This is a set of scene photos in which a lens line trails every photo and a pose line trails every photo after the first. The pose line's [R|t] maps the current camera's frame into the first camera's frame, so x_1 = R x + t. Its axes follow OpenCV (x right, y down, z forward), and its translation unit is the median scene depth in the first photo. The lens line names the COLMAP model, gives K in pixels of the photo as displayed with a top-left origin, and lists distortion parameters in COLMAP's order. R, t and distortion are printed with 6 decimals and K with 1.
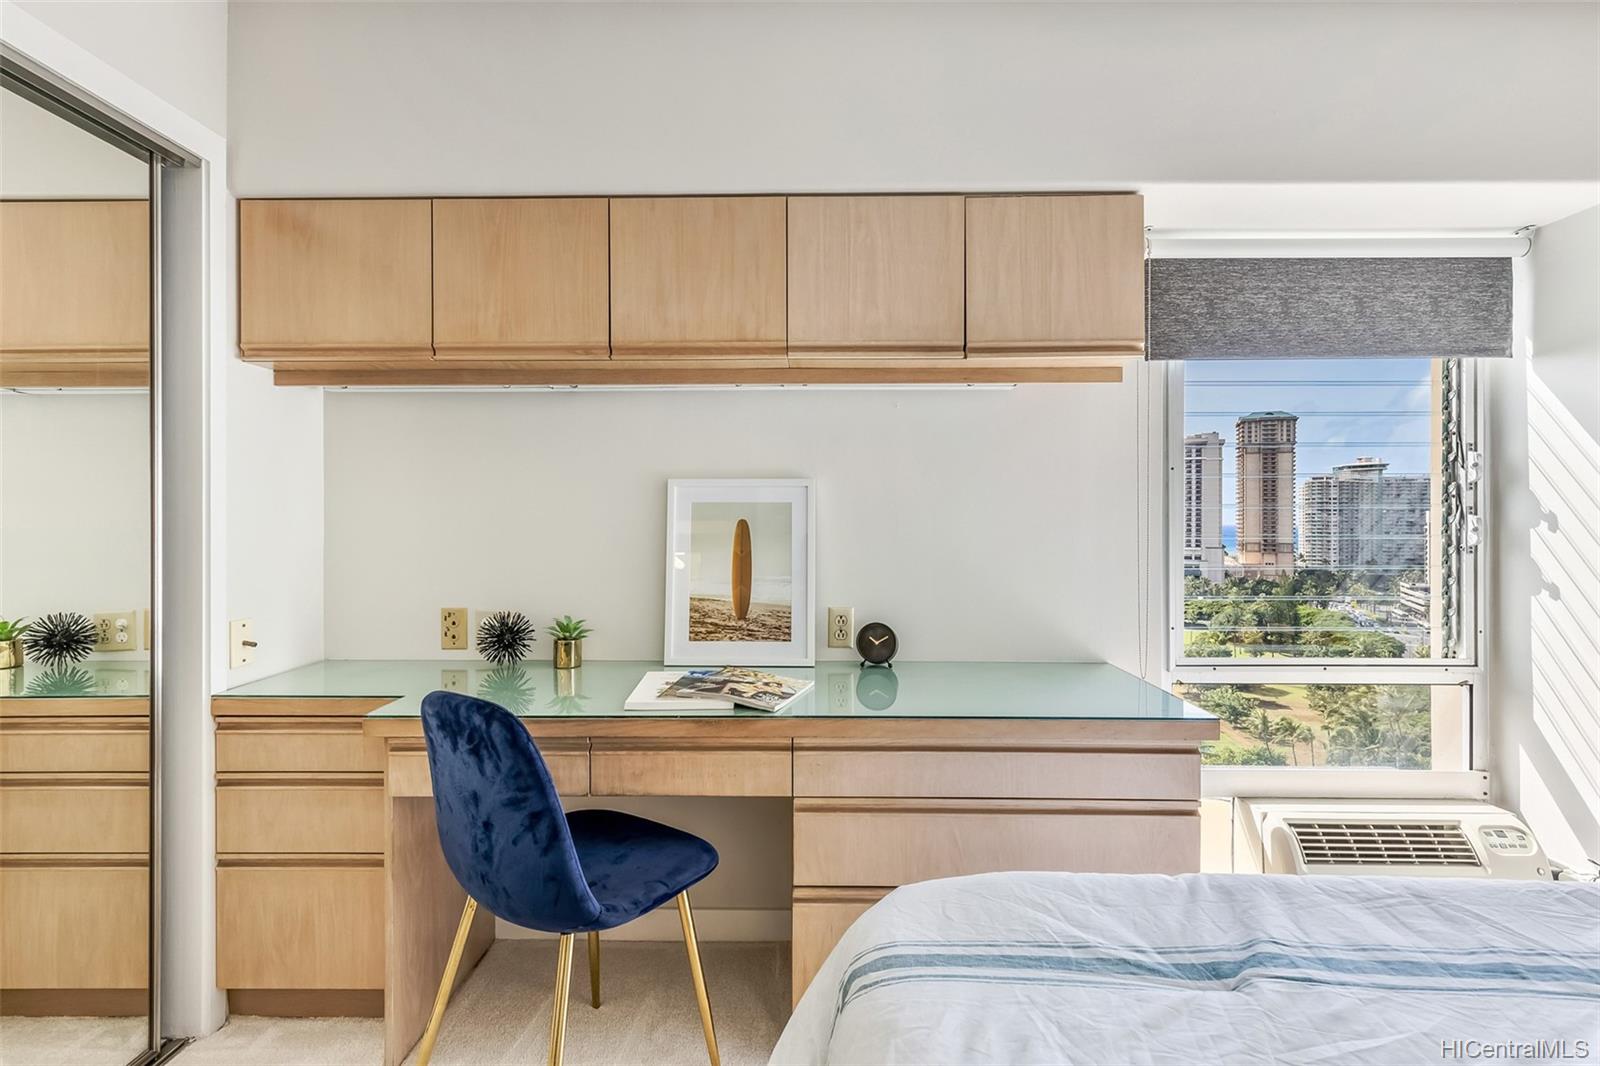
lens RADIAL K [[754.5, 0, 801.2], [0, 754.5, 522.1], [0, 0, 1]] dist [0.010380, -0.003408]
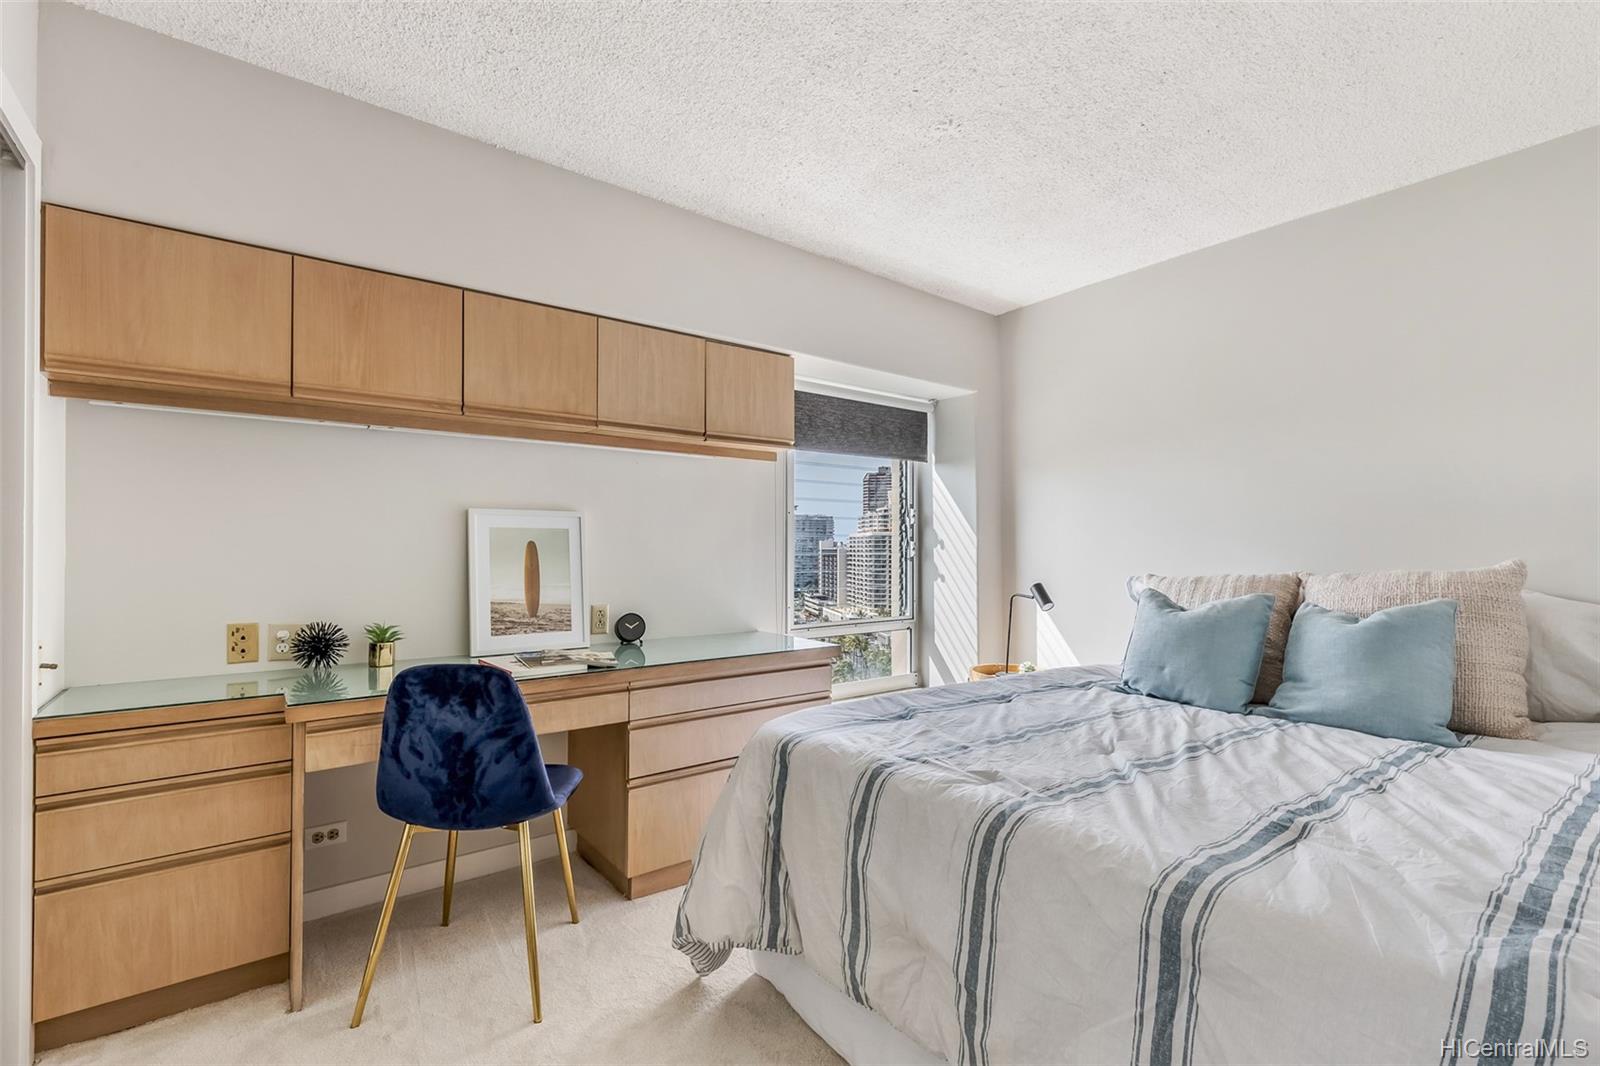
lens RADIAL K [[718.7, 0, 805.5], [0, 718.7, 549.1], [0, 0, 1]] dist [0.007728, -0.002718]
pose [[0.782079, -0.000169, 0.623179, -0.504239], [0.000825, 0.999999, -0.000764, 0.012508], [-0.623178, 0.001111, 0.782079, -0.287502]]
